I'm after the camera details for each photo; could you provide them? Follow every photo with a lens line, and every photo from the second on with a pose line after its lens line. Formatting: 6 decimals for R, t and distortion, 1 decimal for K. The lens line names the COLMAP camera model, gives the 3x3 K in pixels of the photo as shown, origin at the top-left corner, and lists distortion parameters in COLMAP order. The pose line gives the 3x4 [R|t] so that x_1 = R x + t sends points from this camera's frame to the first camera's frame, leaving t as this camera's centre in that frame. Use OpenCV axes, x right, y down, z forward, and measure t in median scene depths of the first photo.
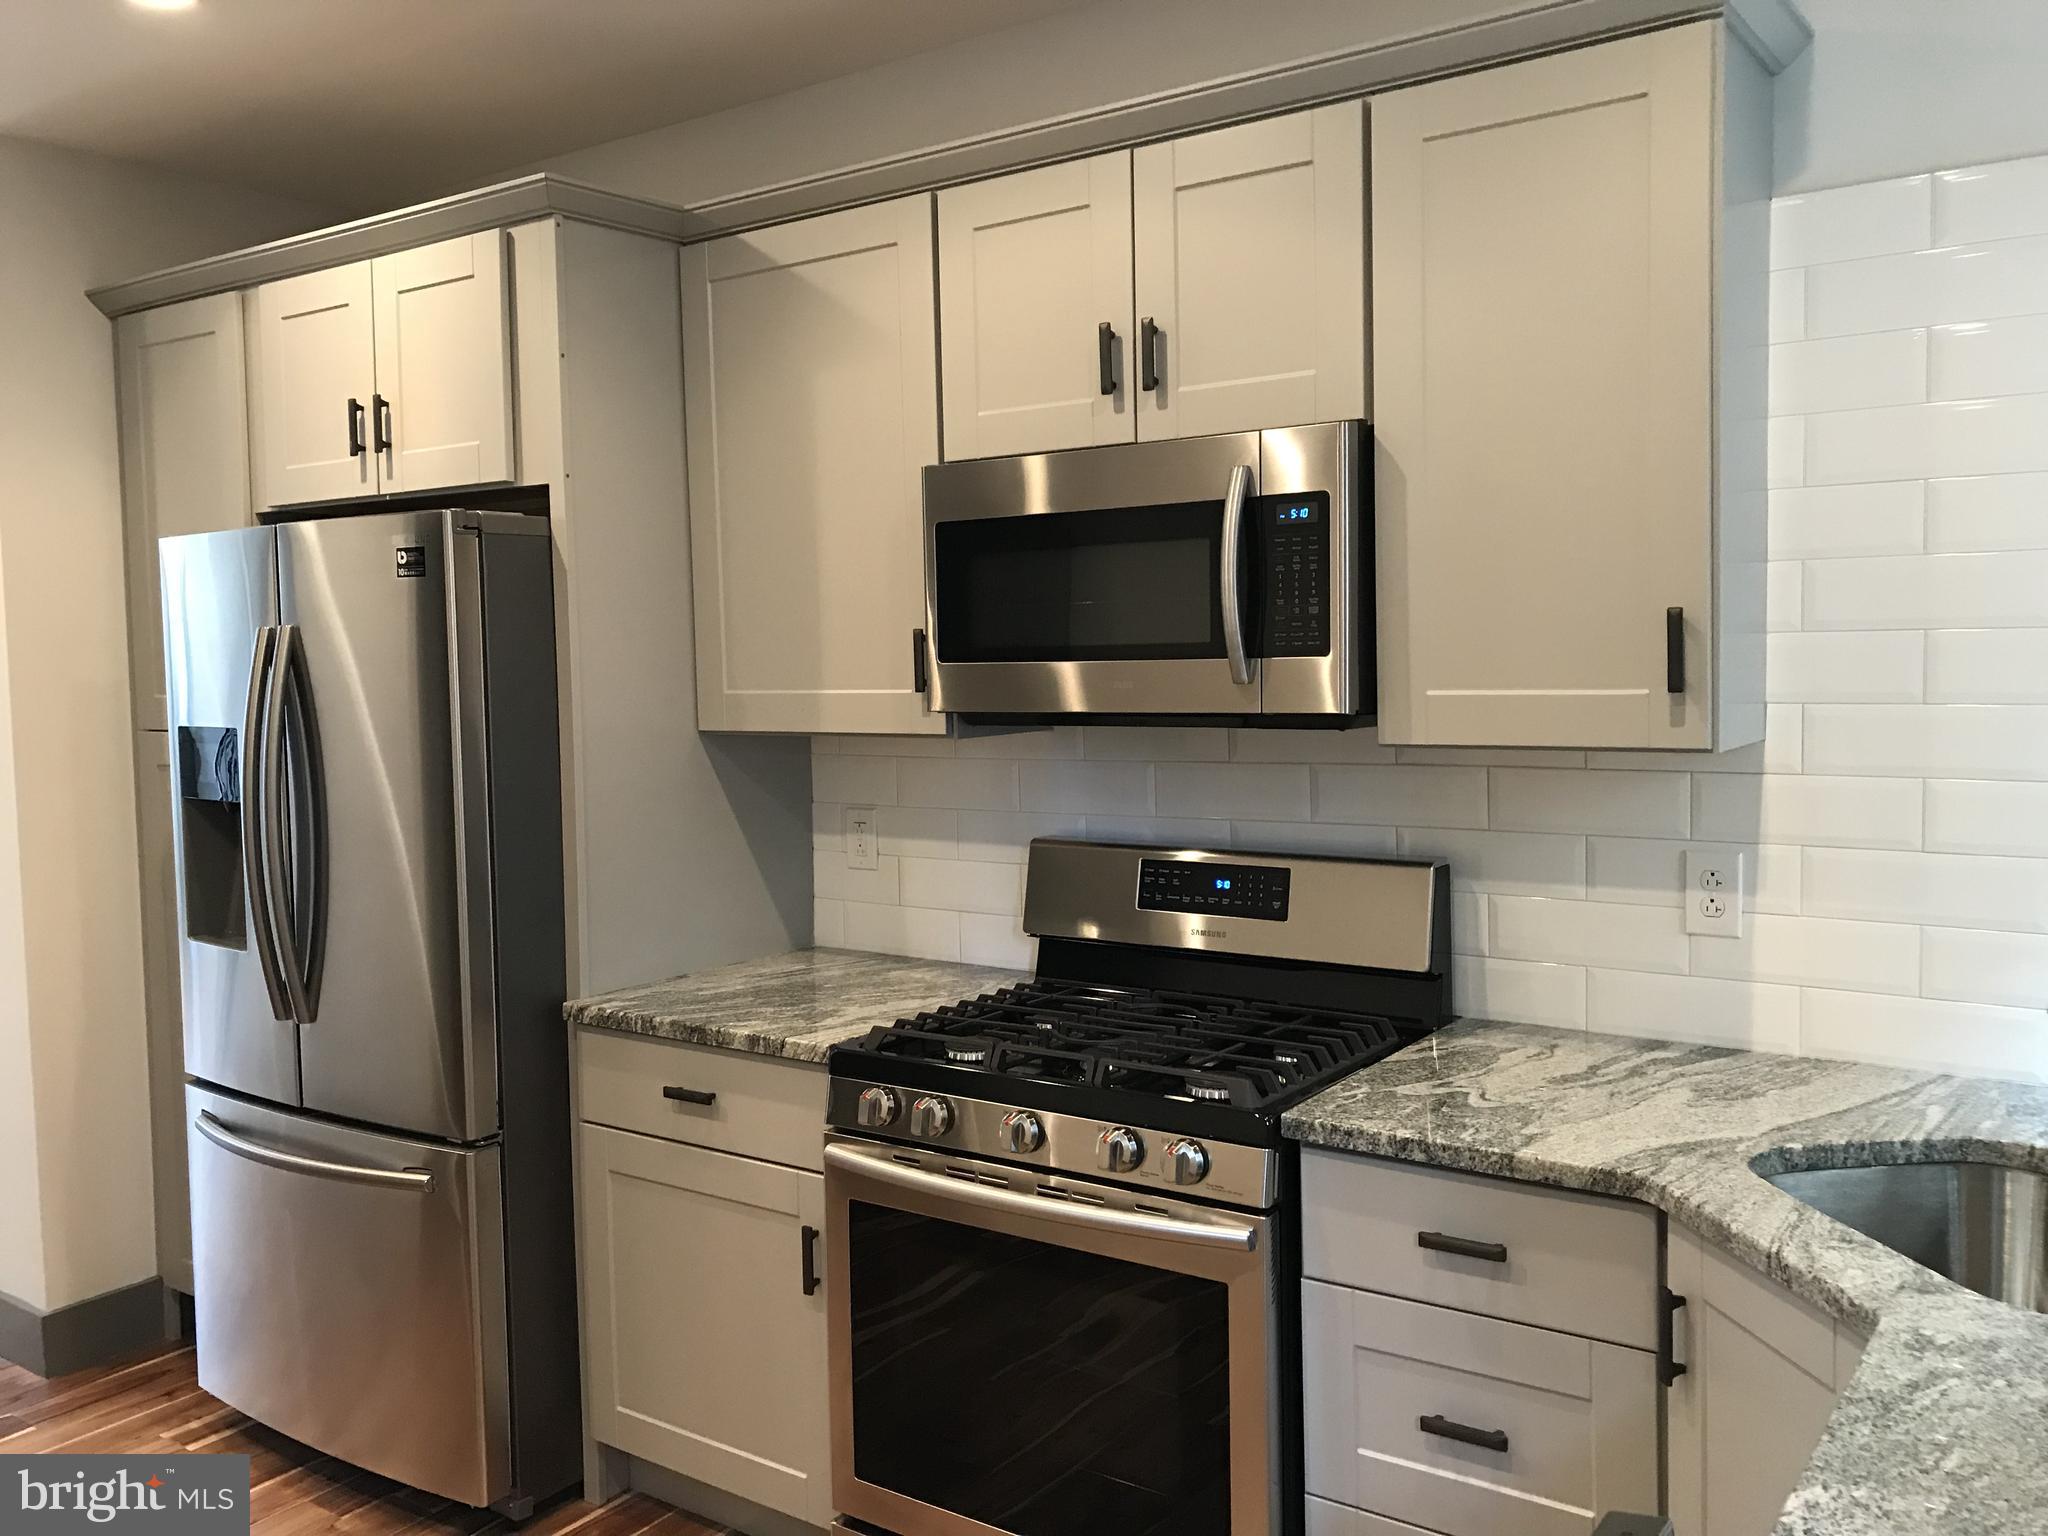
lens RADIAL K [[1686.9, 0, 1025.5], [0, 1686.9, 760.1], [0, 0, 1]] dist [0.023017, -0.023081]
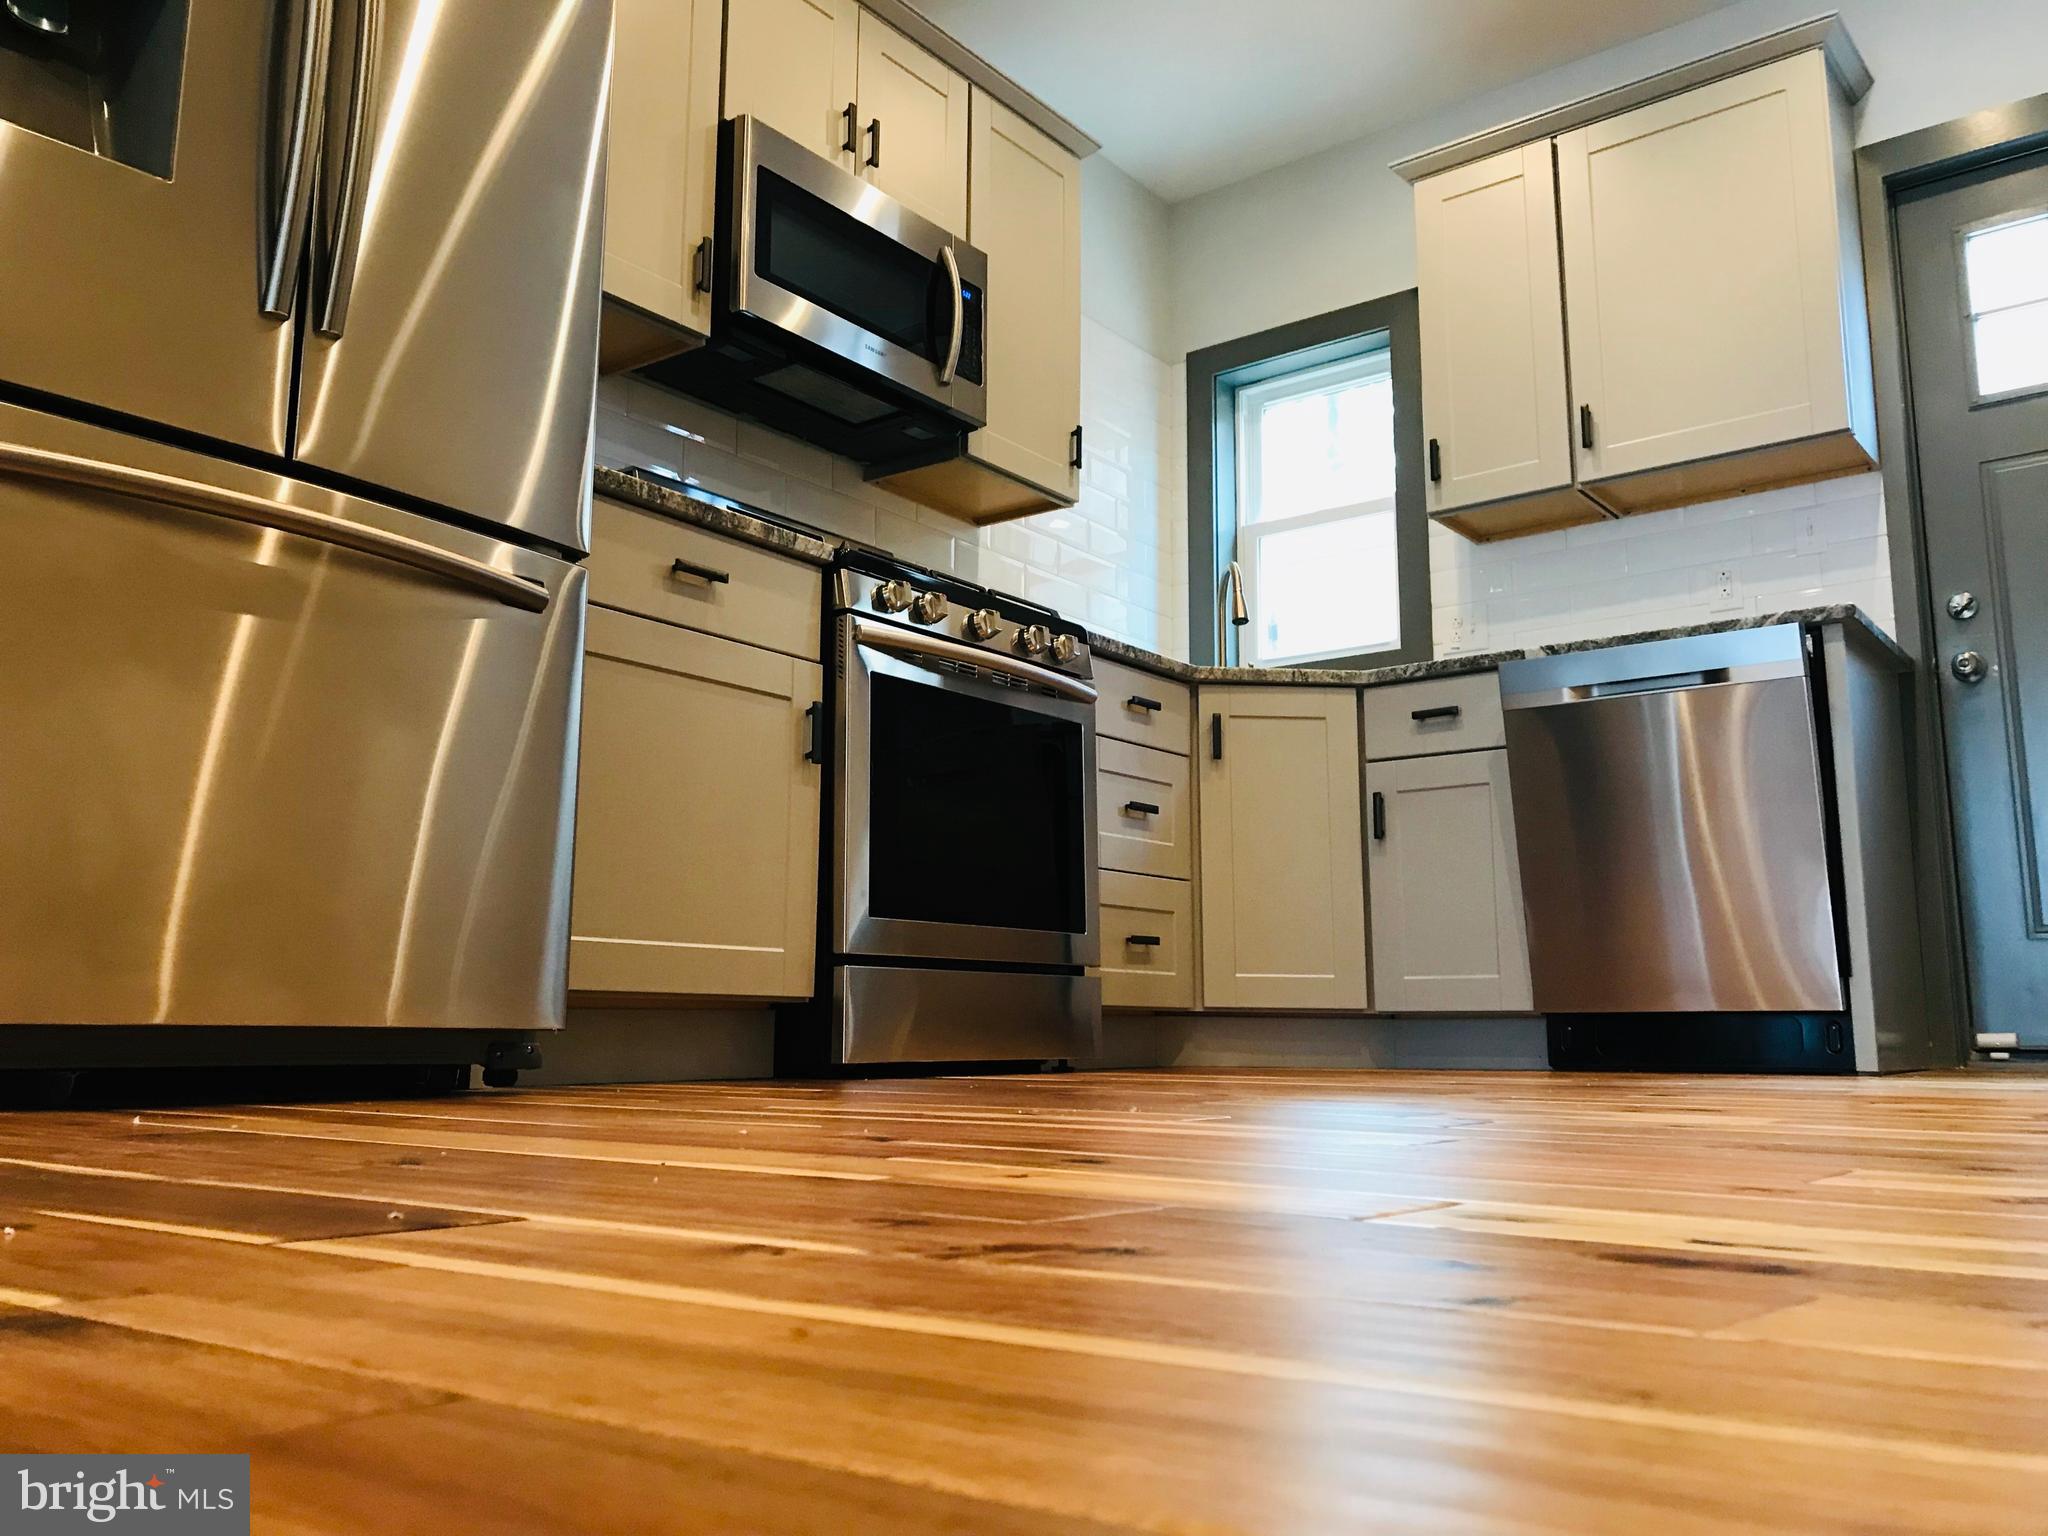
lens RADIAL K [[1686.9, 0, 1003.2], [0, 1686.9, 716.3], [0, 0, 1]] dist [0.023017, -0.023081]
pose [[0.043014, 0.202678, 0.978300, -1.406666], [0.056932, 0.977118, -0.204936, 0.611071], [-0.997451, 0.064512, 0.030491, 1.005149]]
